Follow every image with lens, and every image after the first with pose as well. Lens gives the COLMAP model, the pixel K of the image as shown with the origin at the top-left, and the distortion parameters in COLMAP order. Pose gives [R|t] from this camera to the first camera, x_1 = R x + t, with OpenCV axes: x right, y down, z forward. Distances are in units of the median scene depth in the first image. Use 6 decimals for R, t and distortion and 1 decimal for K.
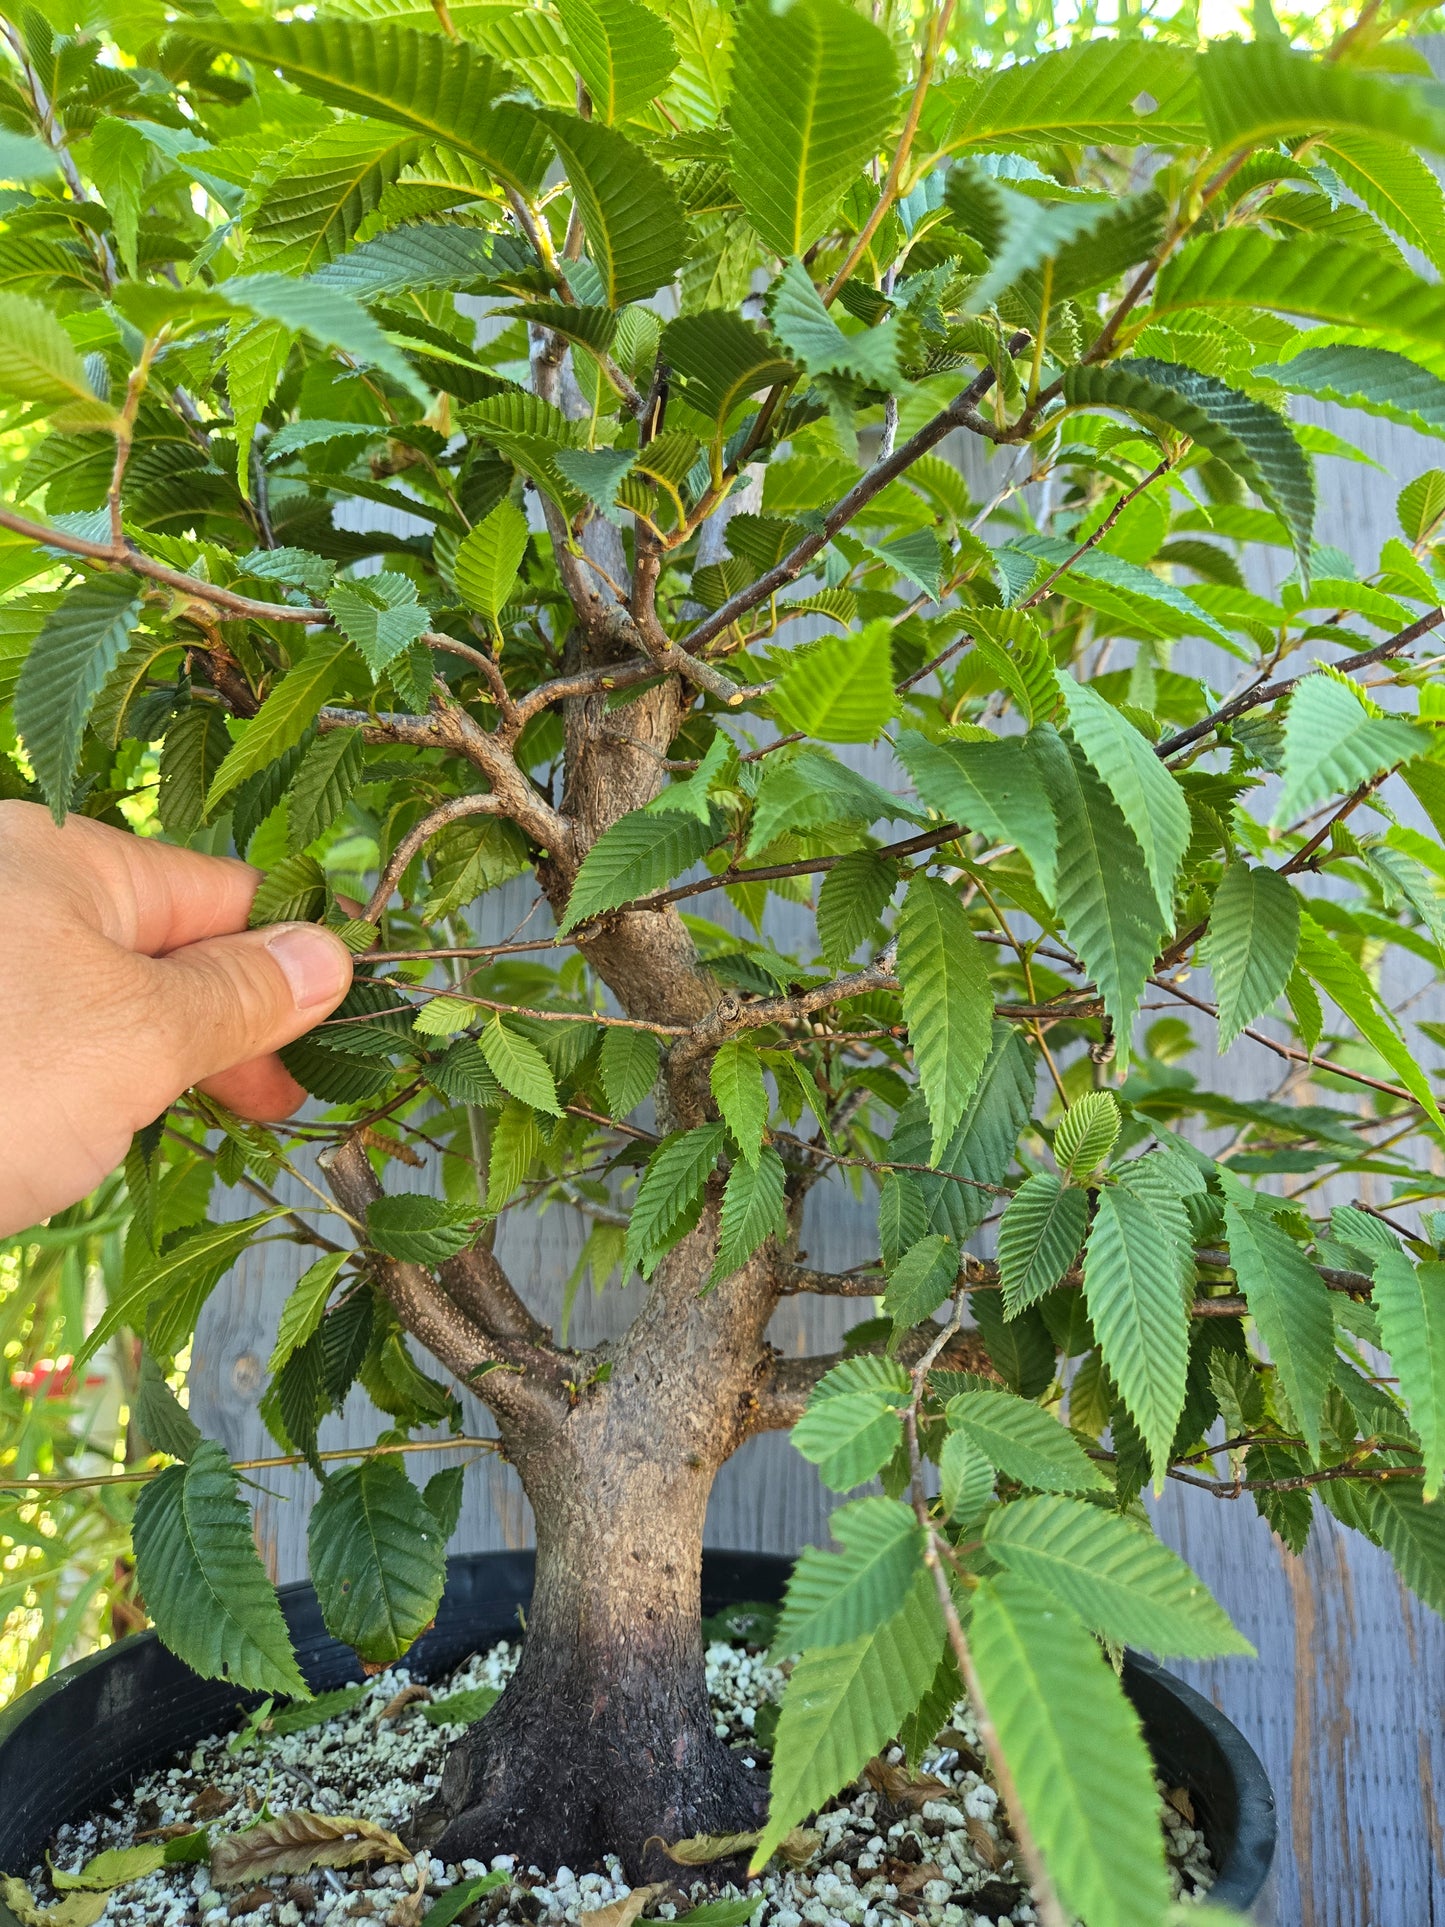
lens RADIAL K [[1300.3, 0, 741.0], [0, 1300.3, 966.5], [0, 0, 1]] dist [0.045785, -0.058547]
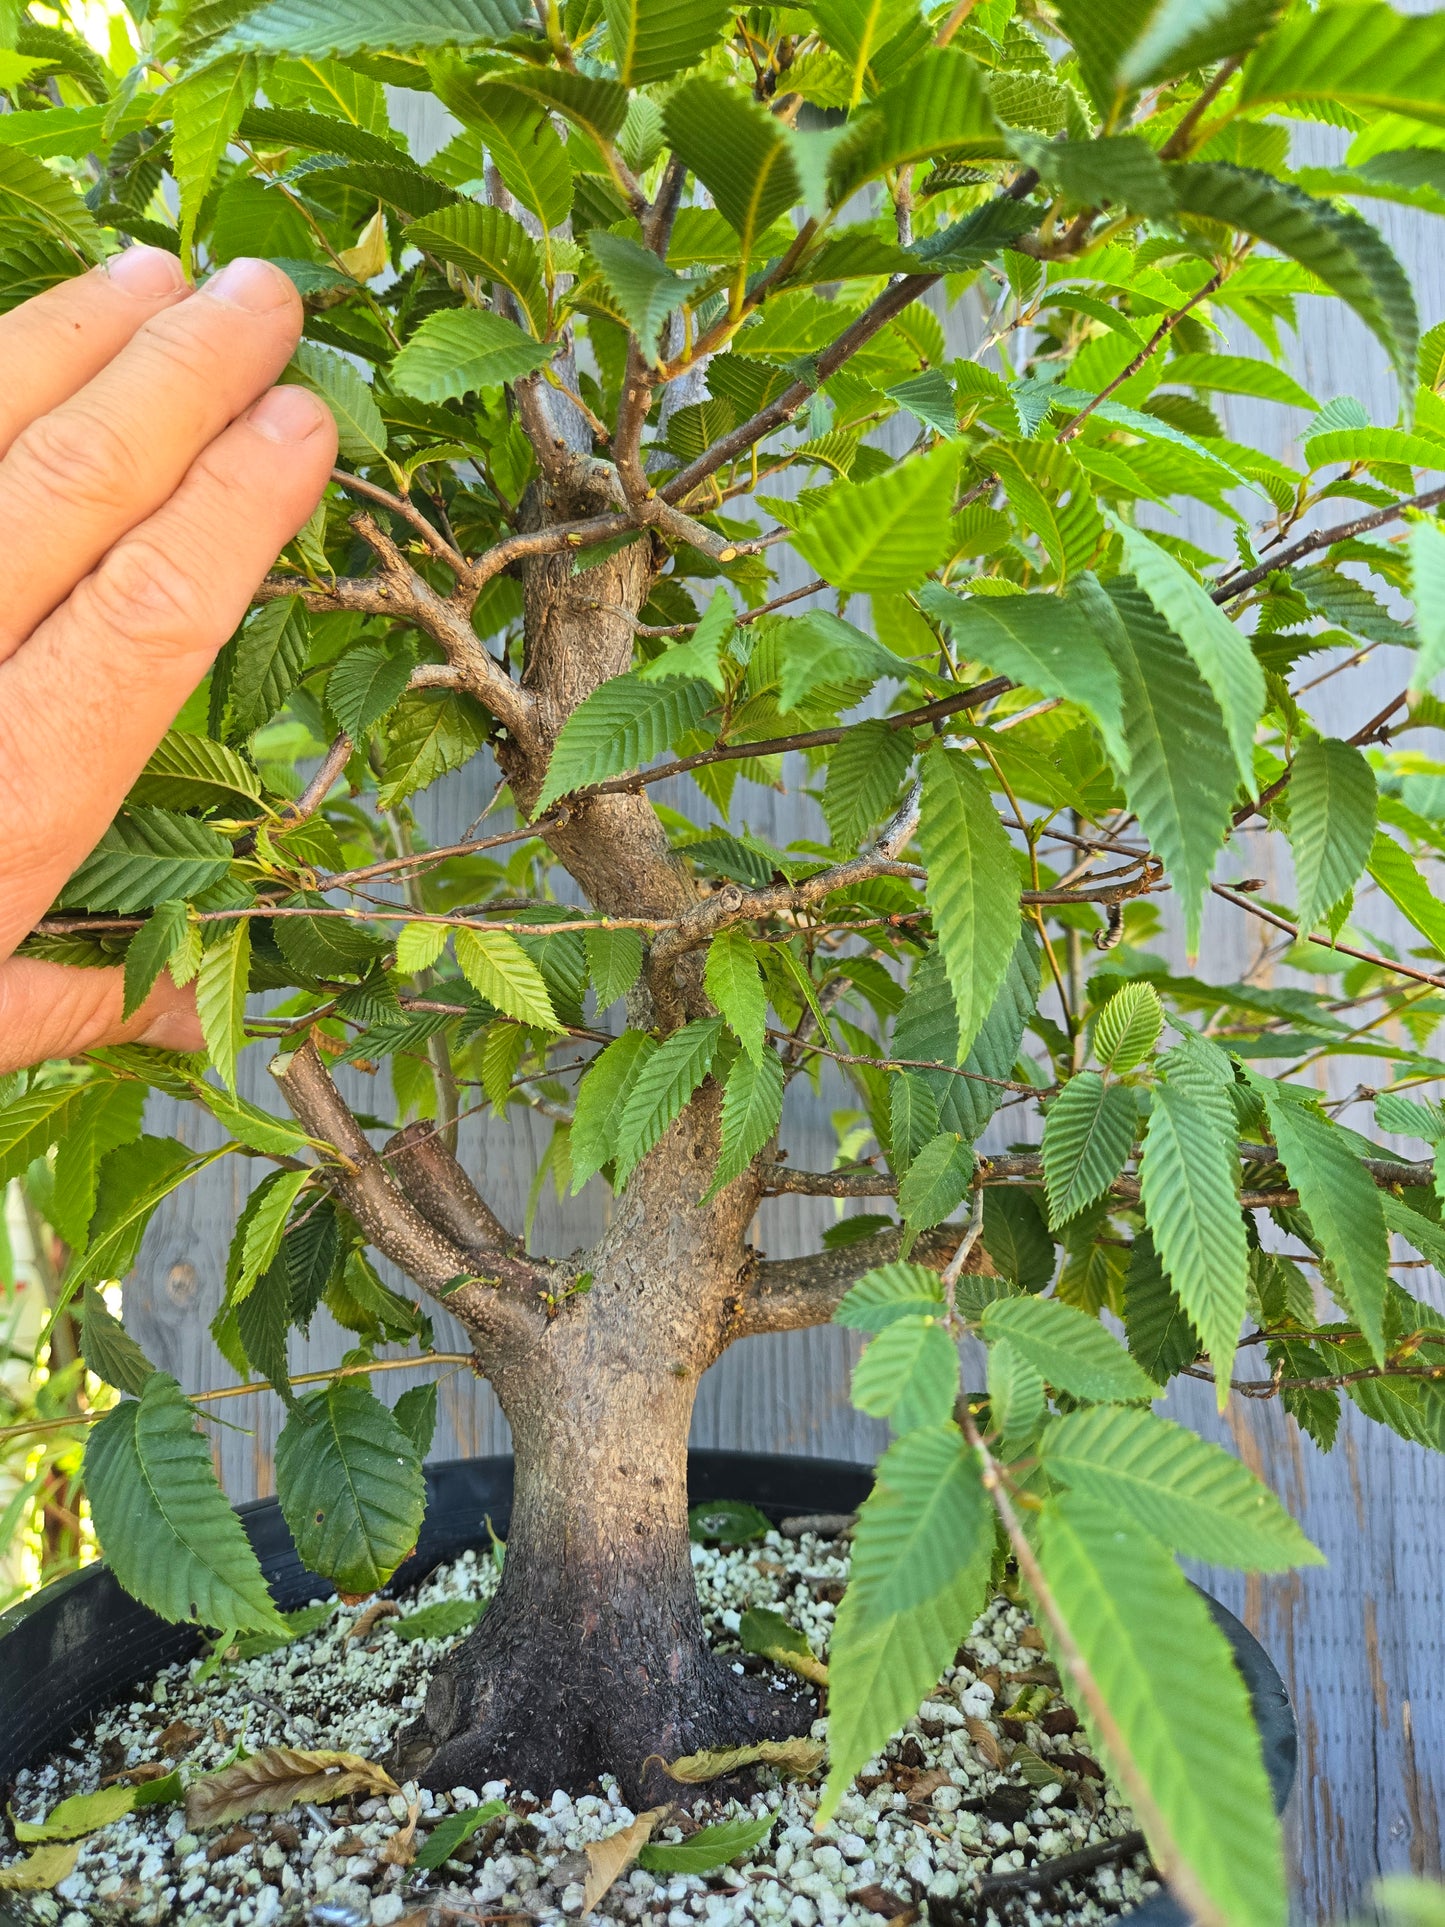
lens RADIAL K [[1295.9, 0, 720.6], [0, 1295.9, 941.5], [0, 0, 1]] dist [0.043721, -0.055536]
pose [[0.998528, -0.017170, 0.051446, -0.050733], [0.013856, 0.997848, 0.064092, 0.004319], [-0.052436, -0.063285, 0.996617, 0.070235]]
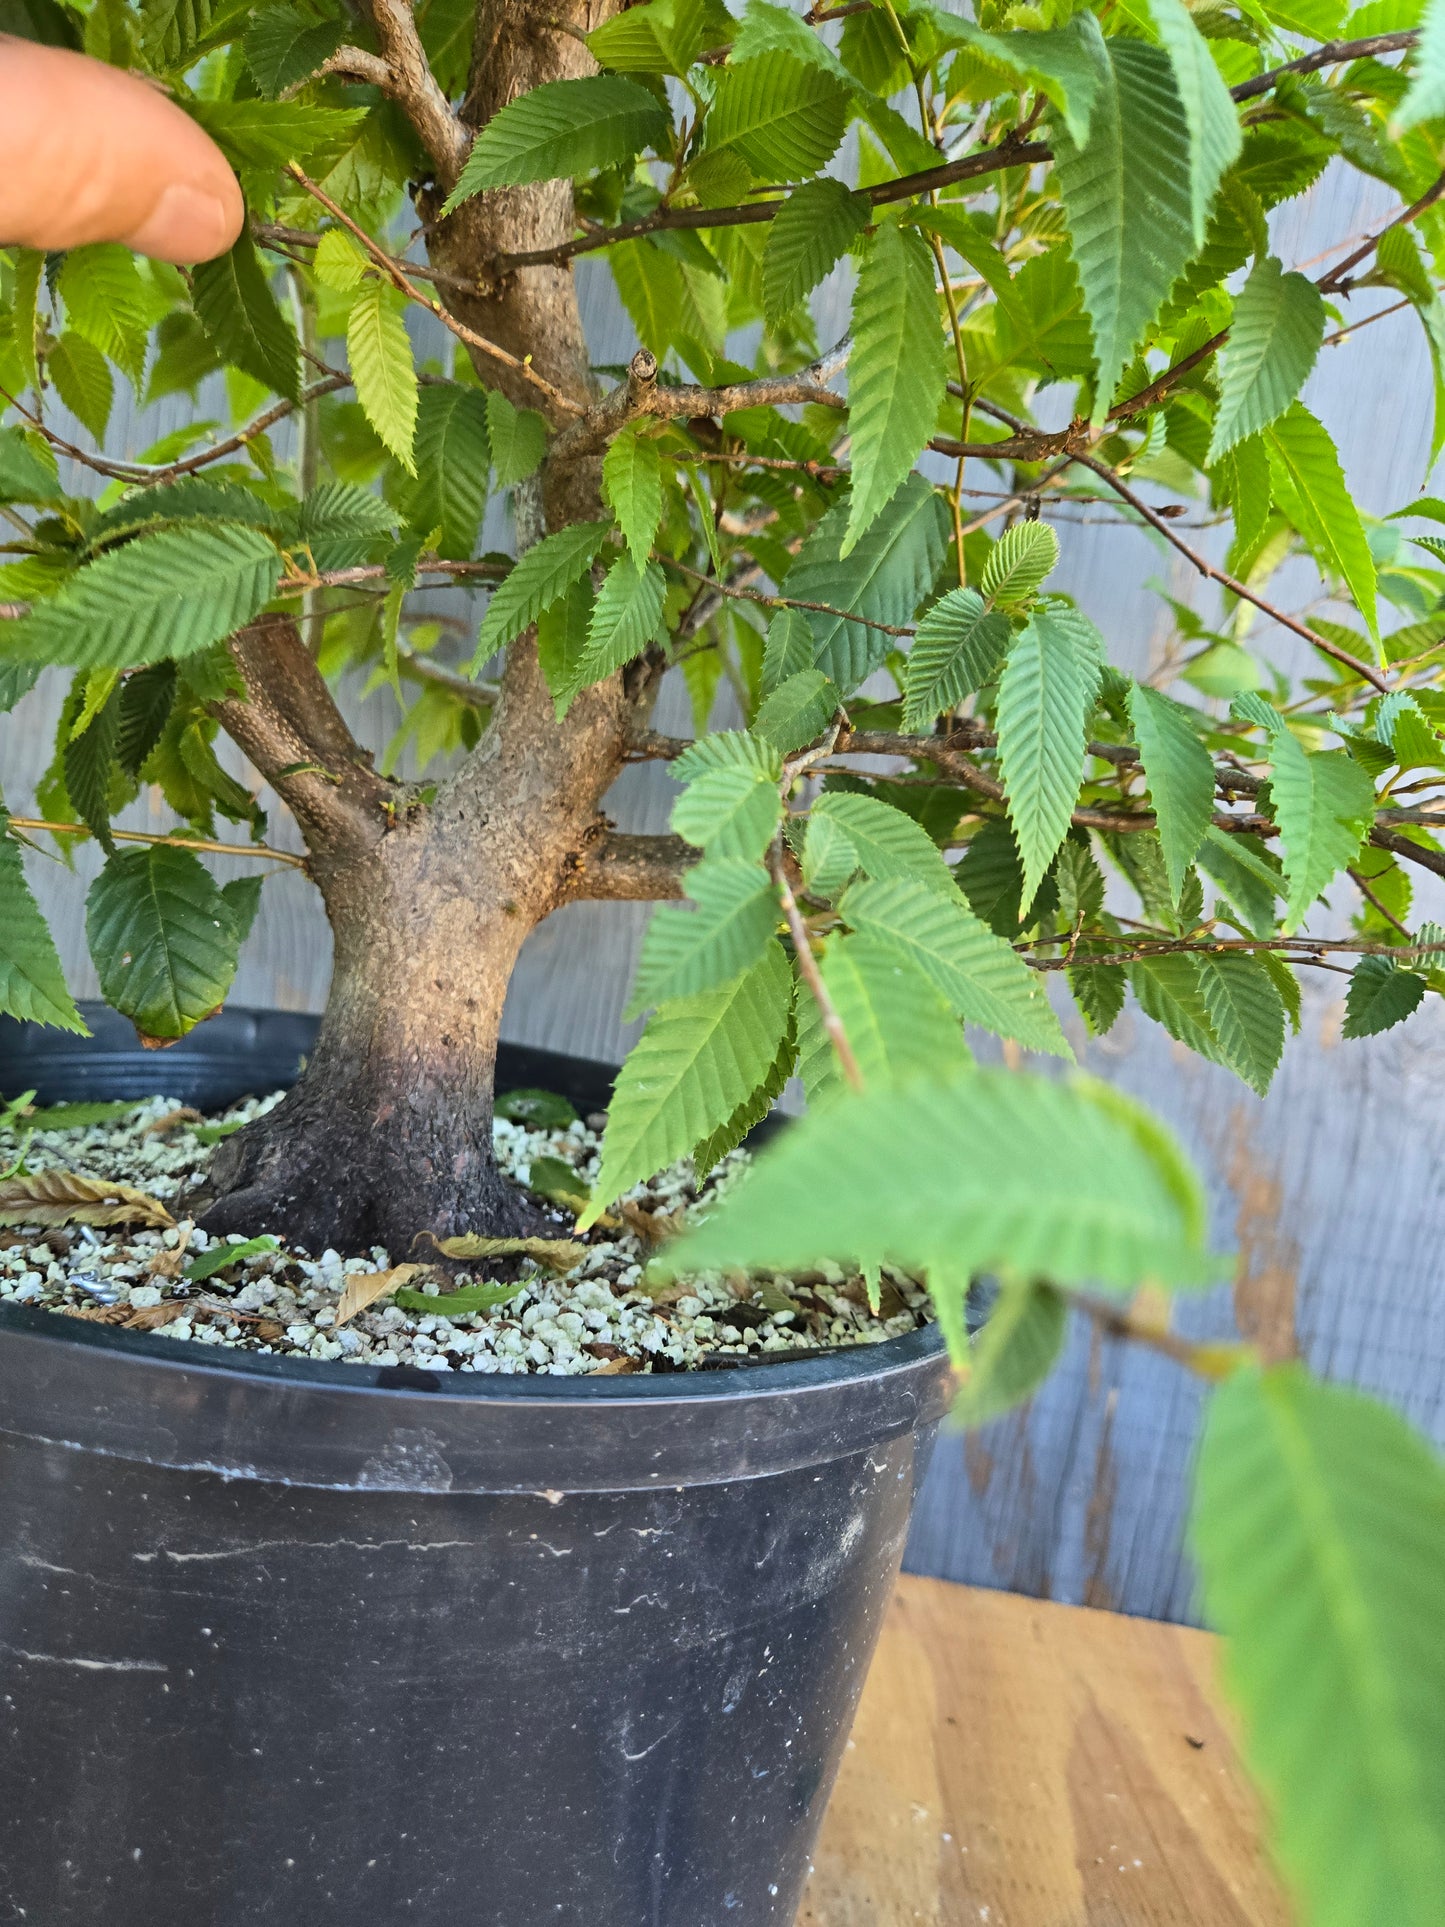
lens RADIAL K [[1301.6, 0, 722.5], [0, 1301.6, 963.5], [0, 0, 1]] dist [0.043363, -0.080150]
pose [[0.977875, 0.149444, 0.146377, -0.018097], [-0.182794, 0.950687, 0.250559, 0.152995], [-0.101714, -0.271772, 0.956971, 0.055249]]
